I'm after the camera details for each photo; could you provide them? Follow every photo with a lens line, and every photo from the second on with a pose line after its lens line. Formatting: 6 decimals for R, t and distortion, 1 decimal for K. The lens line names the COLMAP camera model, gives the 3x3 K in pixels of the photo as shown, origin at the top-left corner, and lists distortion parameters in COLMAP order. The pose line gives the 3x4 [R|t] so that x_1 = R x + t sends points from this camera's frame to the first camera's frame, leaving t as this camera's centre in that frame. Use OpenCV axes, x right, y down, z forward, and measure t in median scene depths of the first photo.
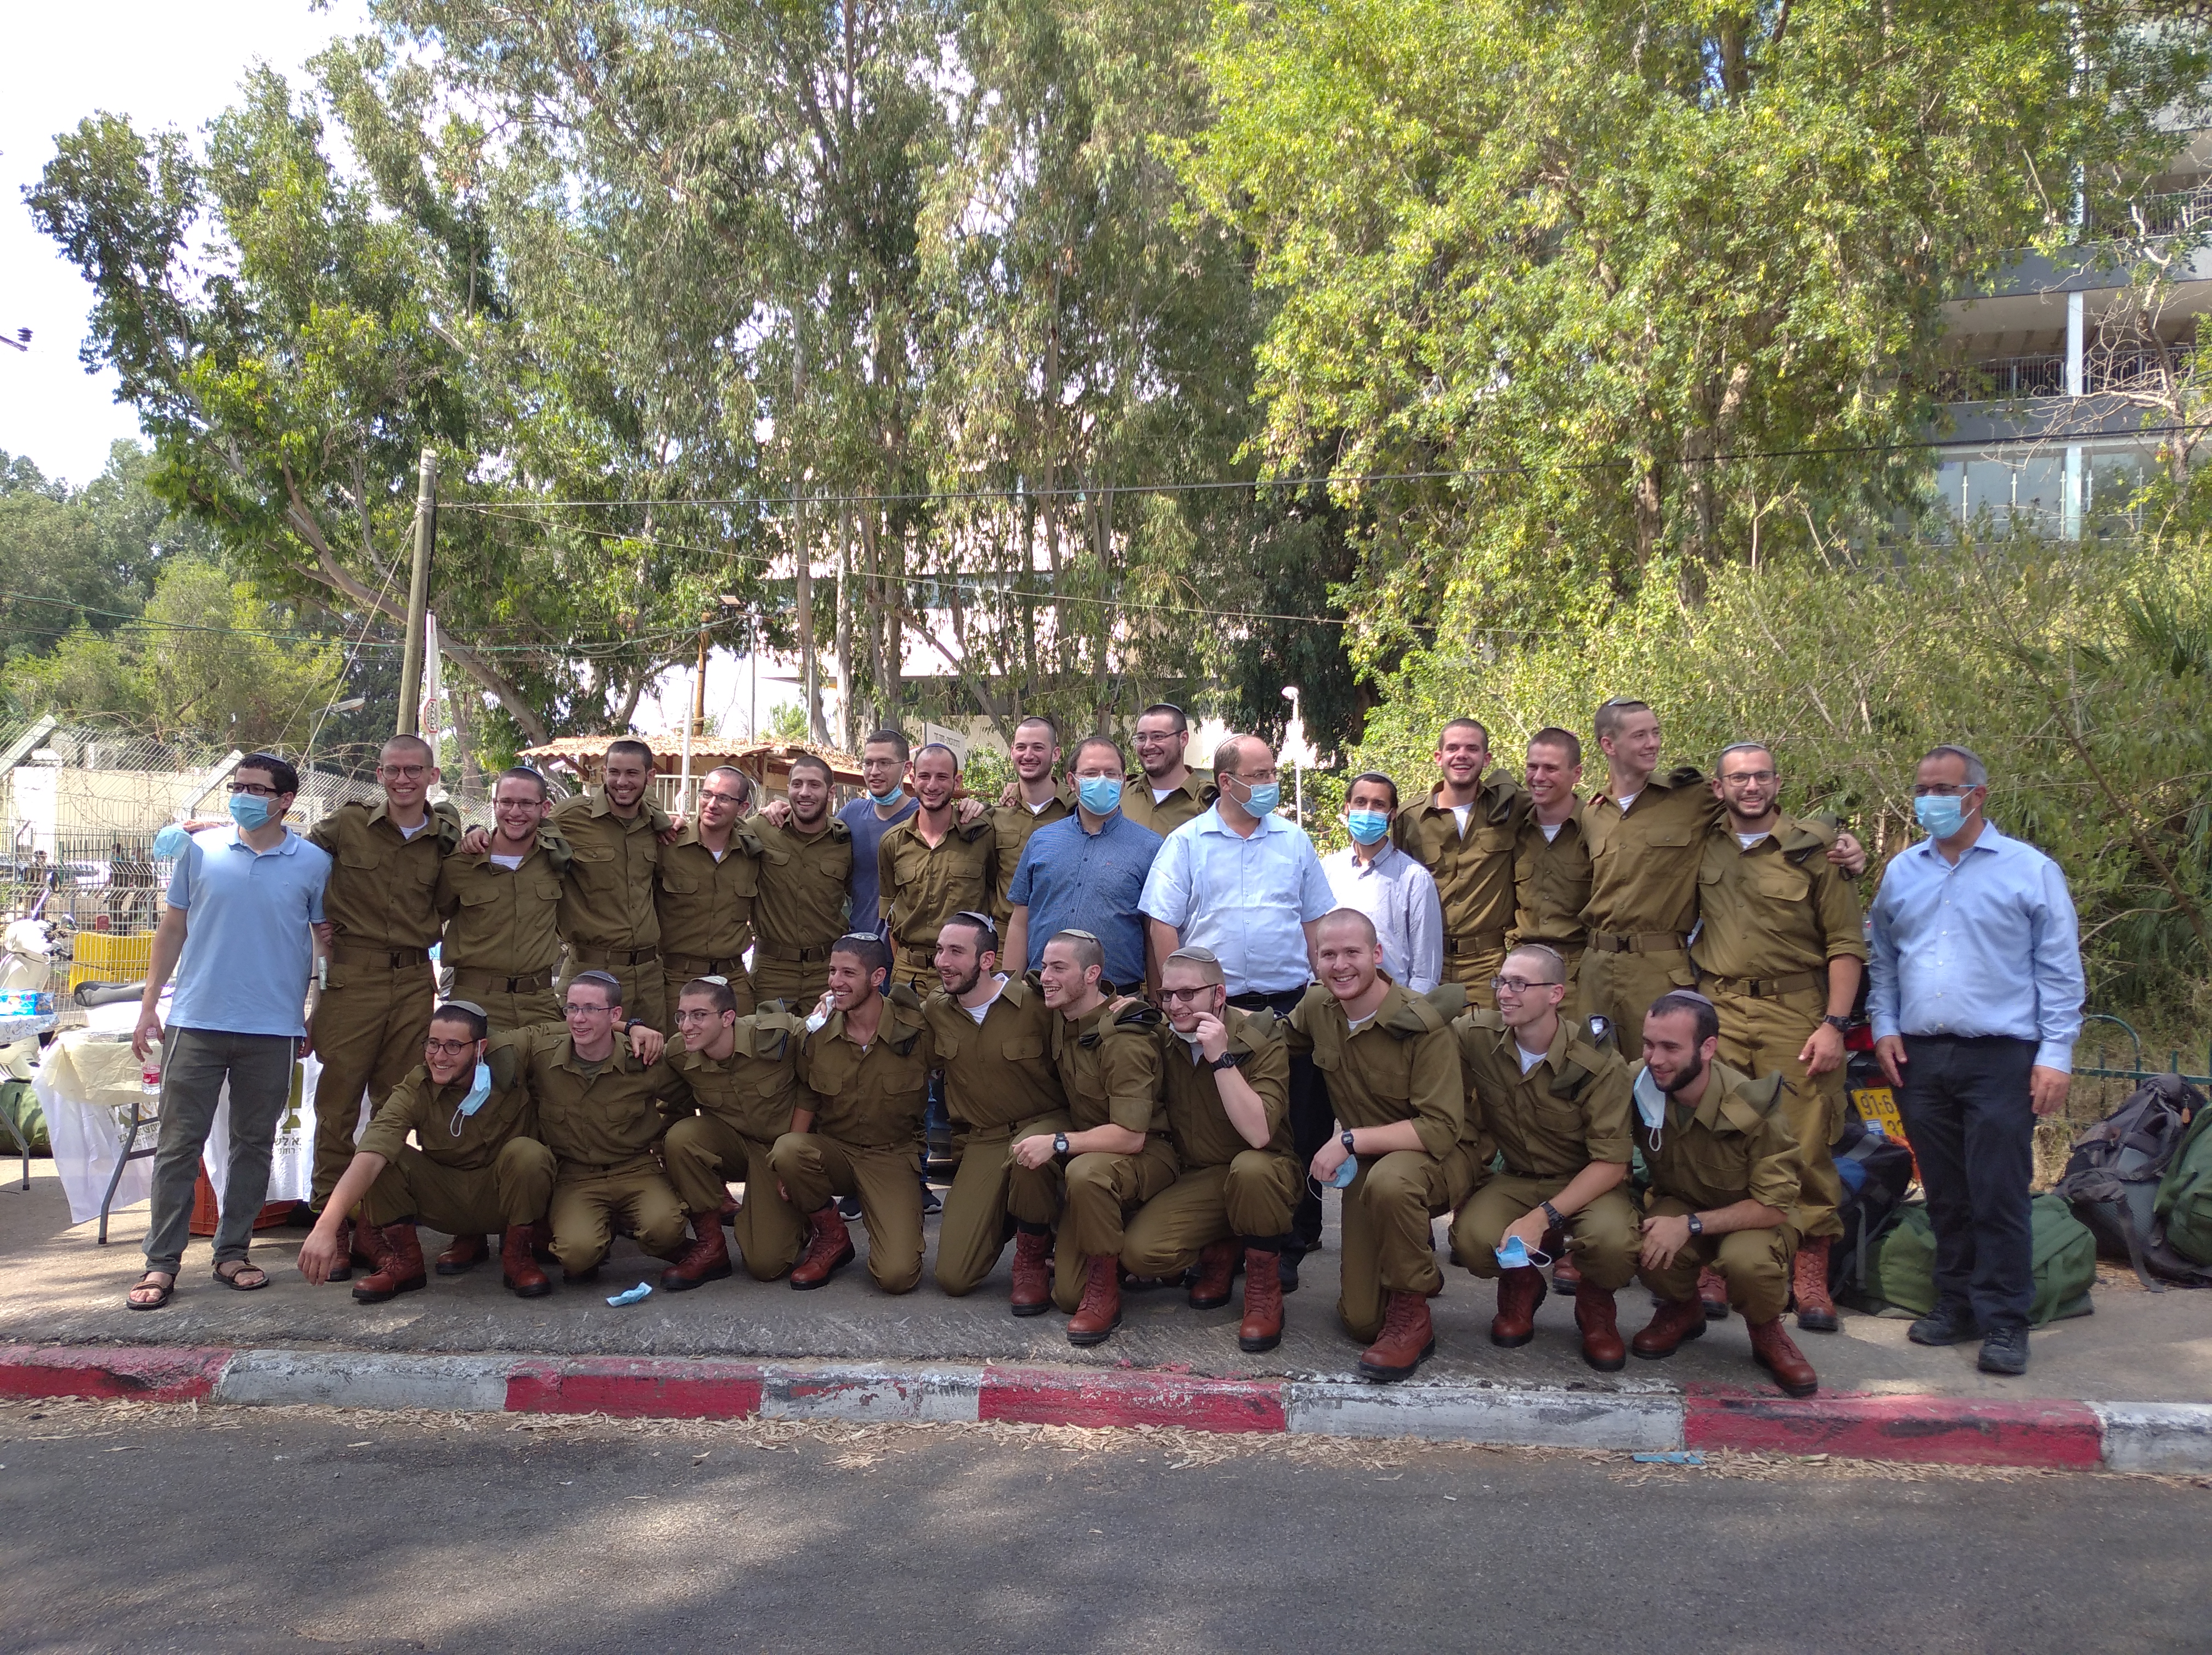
lens RADIAL K [[1815.0, 0, 1102.1], [0, 1815.0, 820.9], [0, 0, 1]] dist [0.049928, -0.083766]
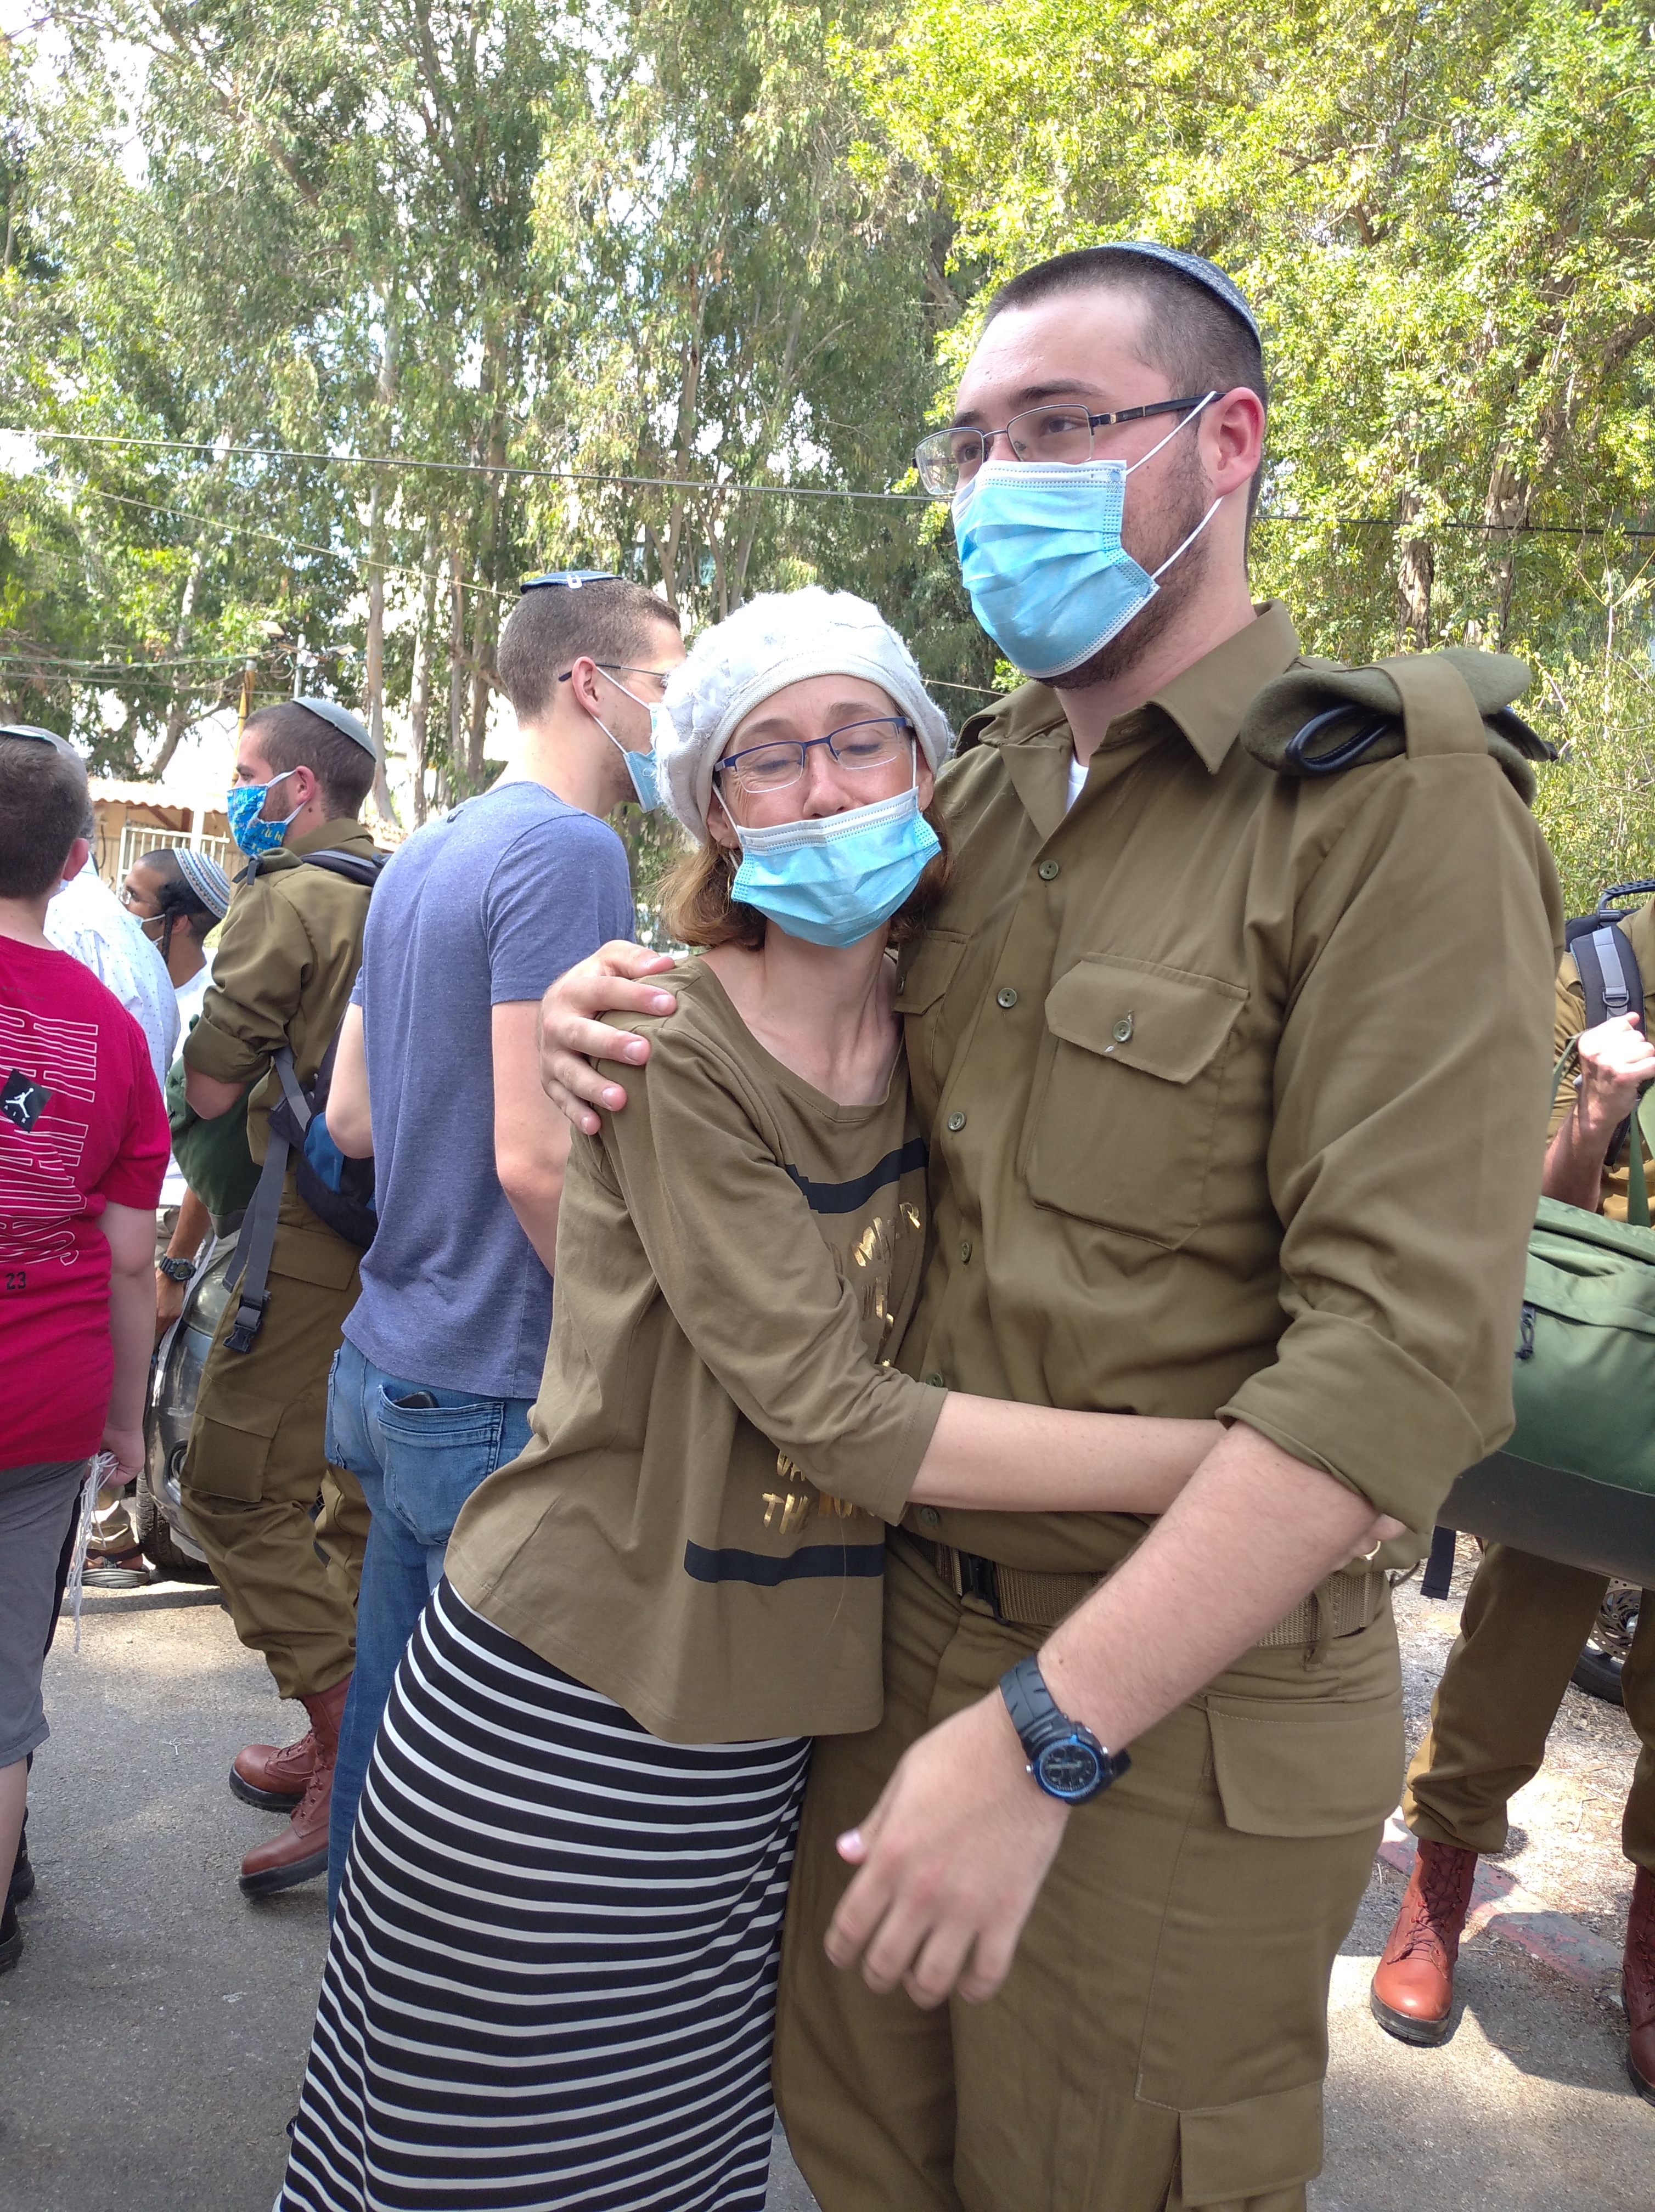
lens RADIAL K [[1879.6, 0, 856.2], [0, 1879.6, 1093.7], [0, 0, 1]] dist [0.049282, -0.086312]
pose [[0.992819, 0.082895, 0.086252, 0.002438], [-0.089444, 0.993160, 0.075055, 0.000369], [-0.079440, -0.082231, 0.993442, 0.104248]]
